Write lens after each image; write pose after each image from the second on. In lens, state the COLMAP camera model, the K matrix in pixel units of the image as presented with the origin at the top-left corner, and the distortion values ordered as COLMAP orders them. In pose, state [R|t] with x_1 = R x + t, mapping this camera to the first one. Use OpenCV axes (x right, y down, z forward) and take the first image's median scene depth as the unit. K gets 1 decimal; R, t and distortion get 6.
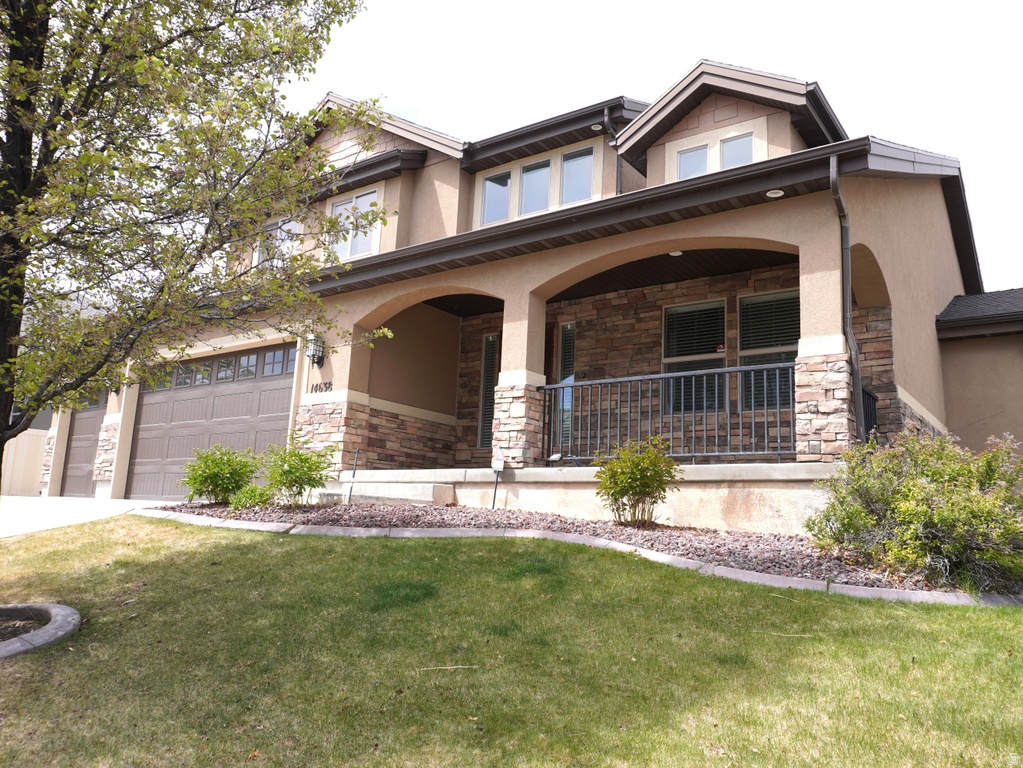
lens RADIAL K [[773.9, 0, 505.9], [0, 773.9, 378.2], [0, 0, 1]] dist [-0.043139, 0.028314]
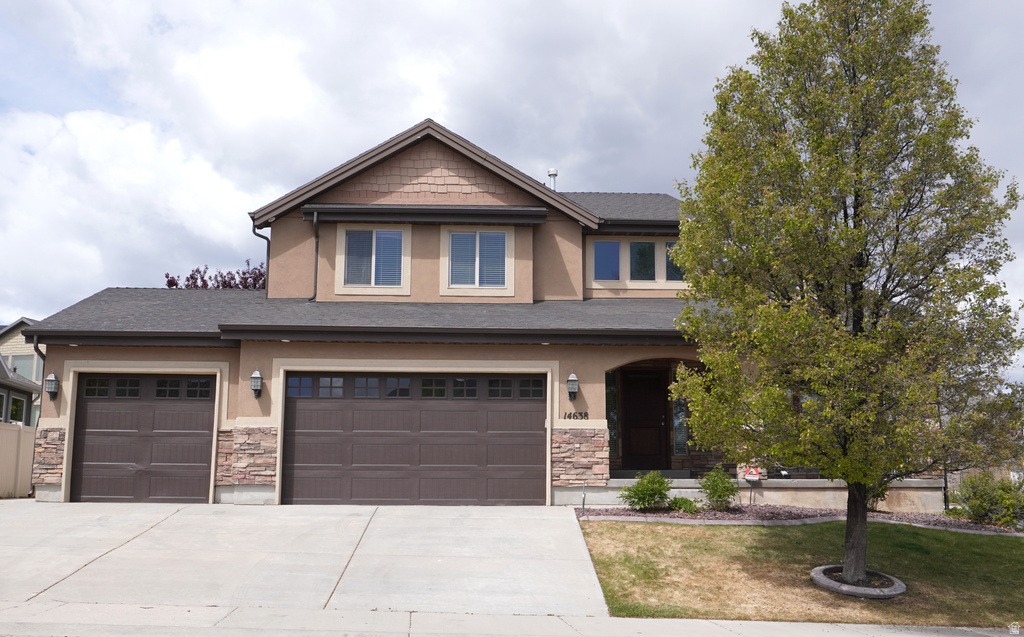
lens RADIAL K [[1027.0, 0, 505.6], [0, 1027.0, 327.0], [0, 0, 1]] dist [-0.021316, 0.000000]
pose [[0.778257, 0.067304, 0.624329, -1.460617], [-0.089803, 0.995949, 0.004579, -0.138691], [-0.621492, -0.059631, 0.781148, -0.301062]]
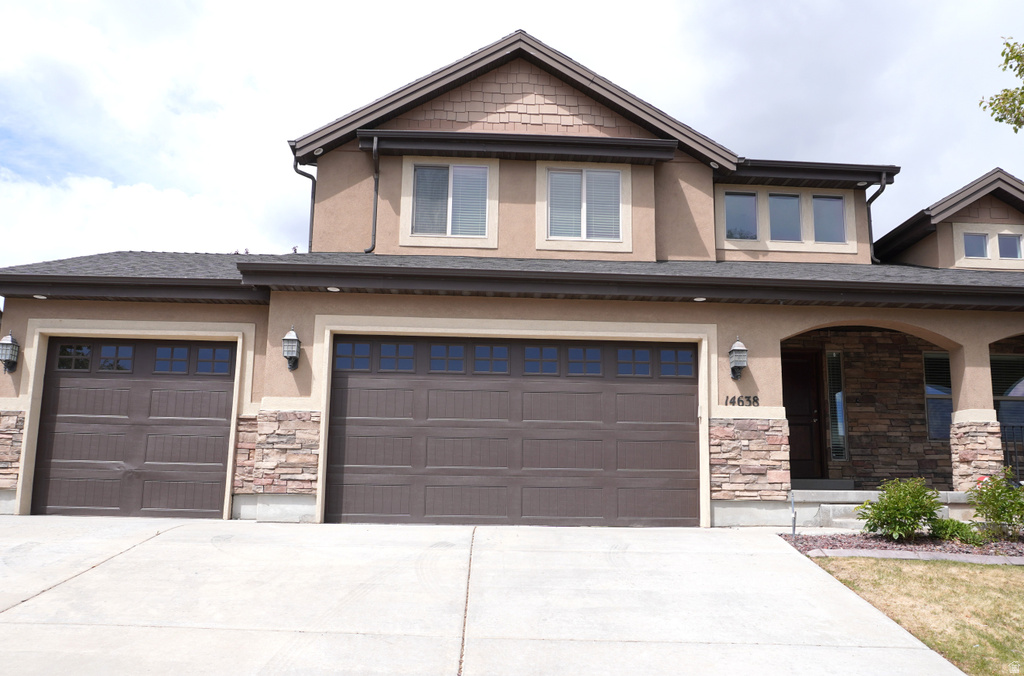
lens RADIAL K [[797.6, 0, 514.3], [0, 797.6, 377.7], [0, 0, 1]] dist [-0.047776, 0.038625]
pose [[0.772365, 0.071804, 0.631108, -1.080514], [-0.101102, 0.994820, 0.010546, 0.001557], [-0.627082, -0.071952, 0.775623, 0.423764]]
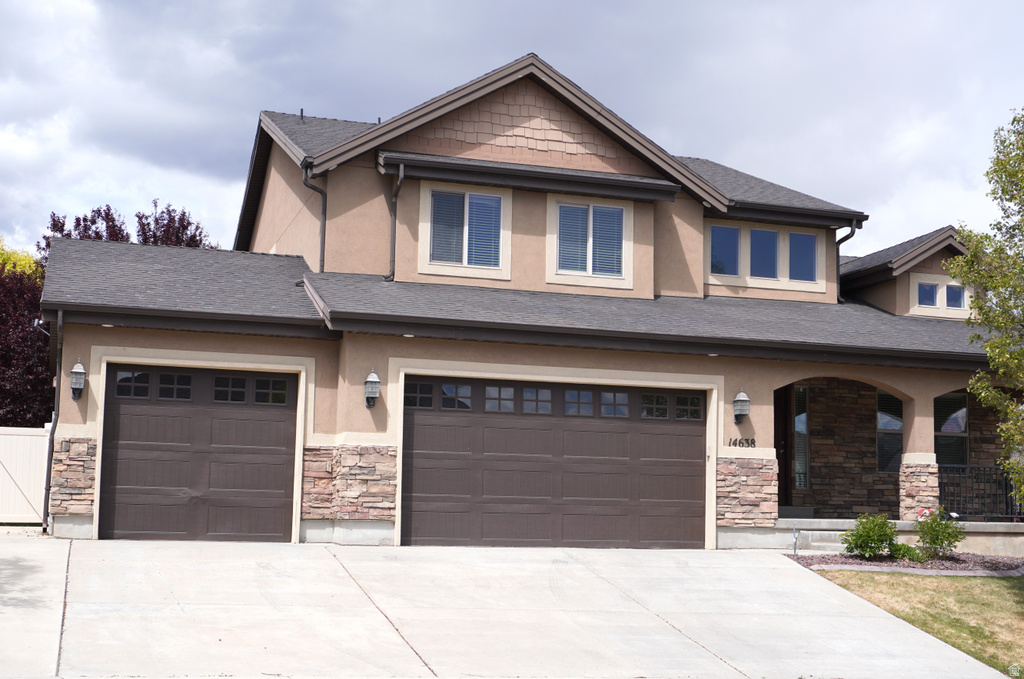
lens RADIAL K [[1418.1, 0, 521.8], [0, 1418.1, 370.5], [0, 0, 1]] dist [0.002844, 0.000000]
pose [[0.571830, 0.058287, 0.818299, -2.116905], [-0.148423, 0.988363, 0.033318, -0.112880], [-0.806834, -0.140506, 0.573826, 0.097510]]
